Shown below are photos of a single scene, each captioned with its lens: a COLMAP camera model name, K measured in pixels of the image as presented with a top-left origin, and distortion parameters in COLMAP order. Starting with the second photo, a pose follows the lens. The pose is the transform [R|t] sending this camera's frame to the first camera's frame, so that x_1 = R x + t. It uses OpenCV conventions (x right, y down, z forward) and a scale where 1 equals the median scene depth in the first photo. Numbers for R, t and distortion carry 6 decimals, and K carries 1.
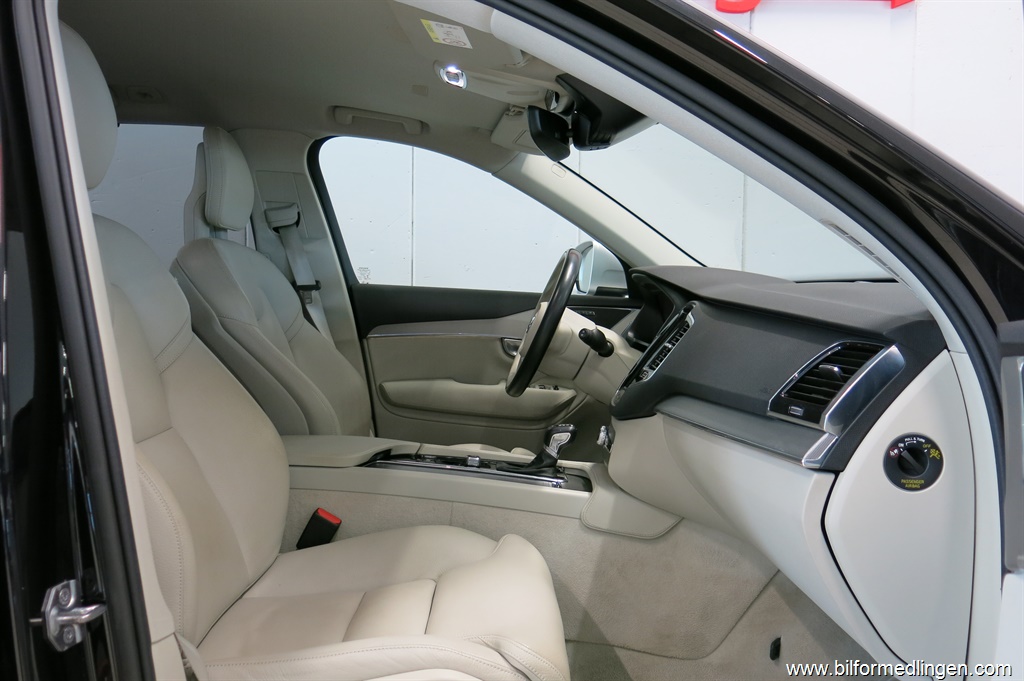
lens RADIAL K [[873.7, 0, 512.0], [0, 873.7, 340.5], [0, 0, 1]] dist [-0.004844, -0.006811]
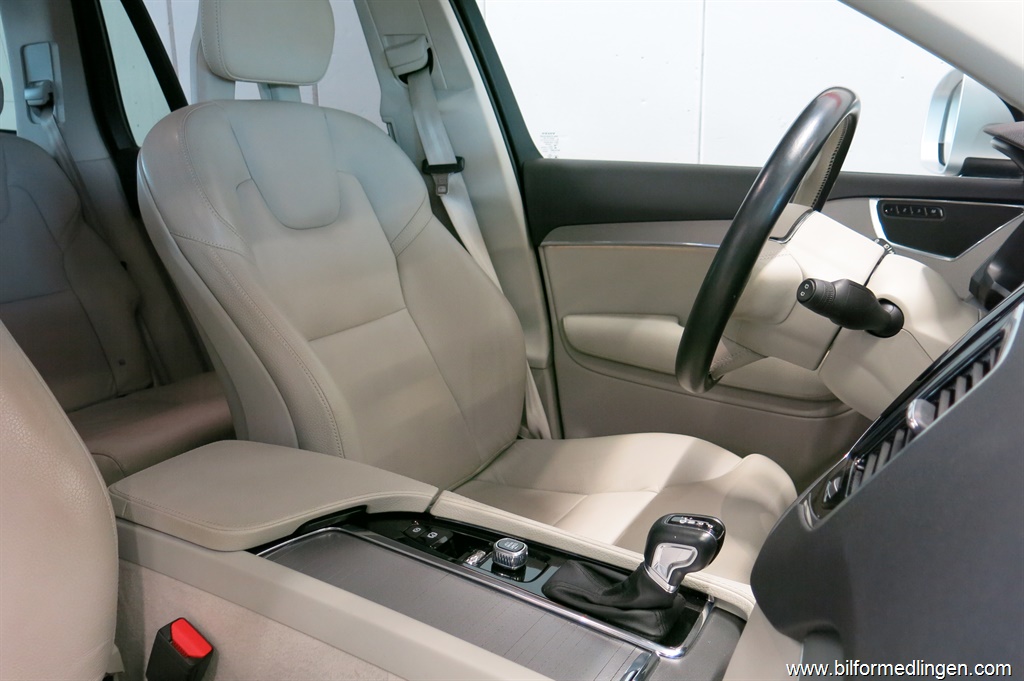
lens RADIAL K [[865.4, 0, 512.0], [0, 865.4, 340.5], [0, 0, 1]] dist [0.002863, 0.001815]
pose [[0.872311, 0.089242, -0.480739, 0.131070], [-0.005860, 0.985040, 0.172224, -0.045591], [0.488917, -0.147416, 0.859784, 0.450648]]
